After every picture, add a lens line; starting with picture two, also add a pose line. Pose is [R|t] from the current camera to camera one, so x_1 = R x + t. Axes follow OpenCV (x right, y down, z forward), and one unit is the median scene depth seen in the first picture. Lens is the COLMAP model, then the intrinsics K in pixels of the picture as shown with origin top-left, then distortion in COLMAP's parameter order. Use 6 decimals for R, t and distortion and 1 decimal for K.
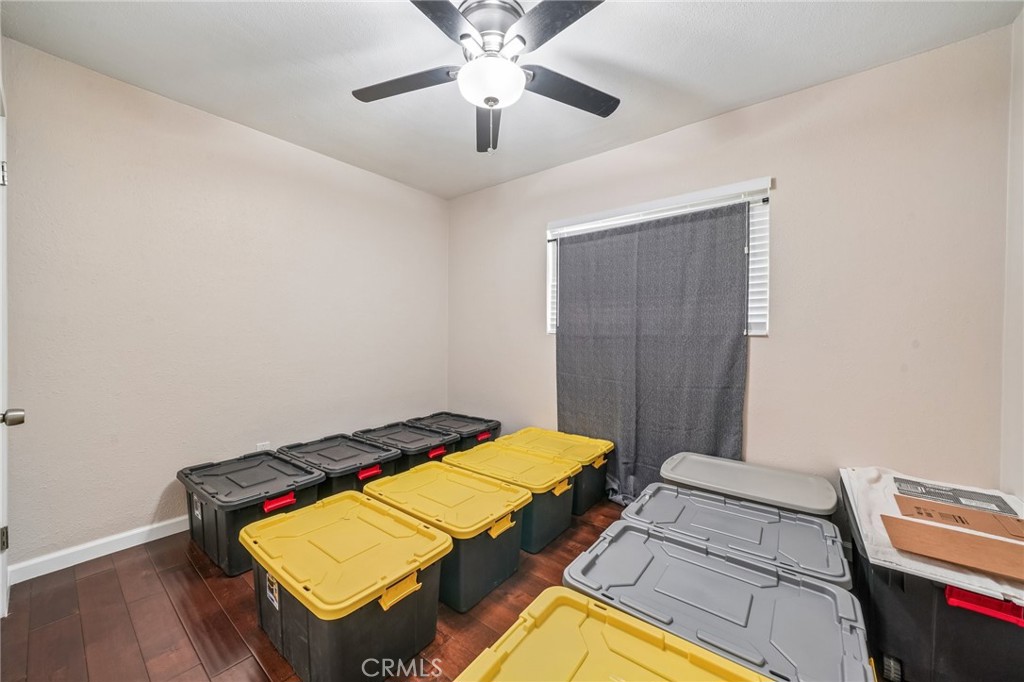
lens RADIAL K [[393.0, 0, 513.1], [0, 393.0, 339.5], [0, 0, 1]] dist [-0.010743, 0.003209]
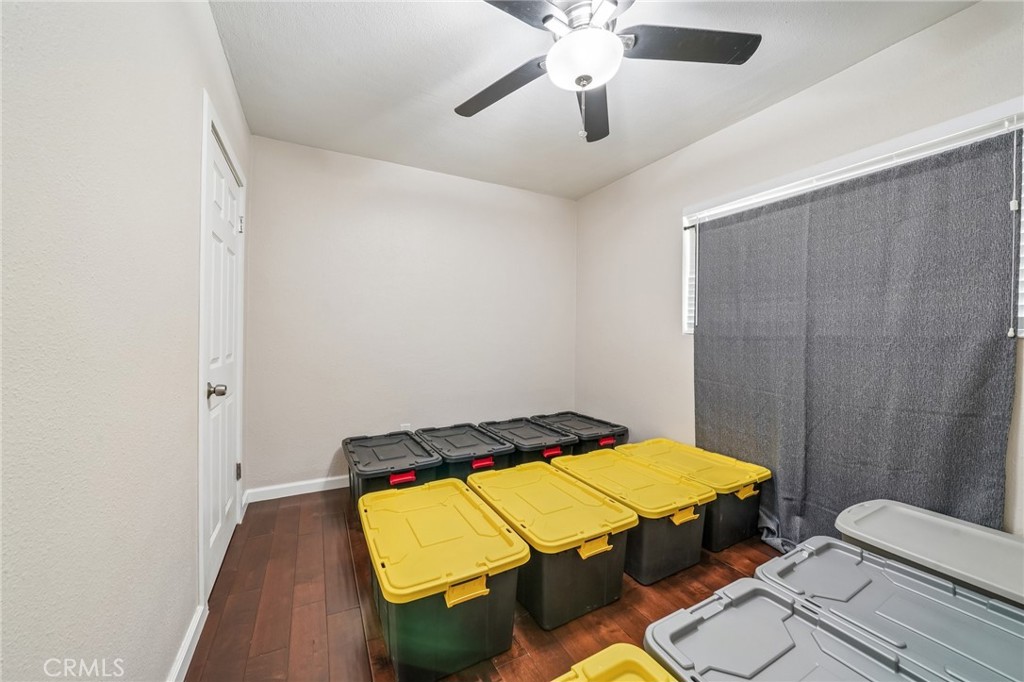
lens RADIAL K [[367.1, 0, 507.5], [0, 367.1, 335.4], [0, 0, 1]] dist [-0.015101, 0.002054]
pose [[0.898945, 0.005514, -0.438026, 0.118001], [-0.009563, 0.999930, -0.007038, -0.002136], [0.437957, 0.010516, 0.898935, 0.115898]]
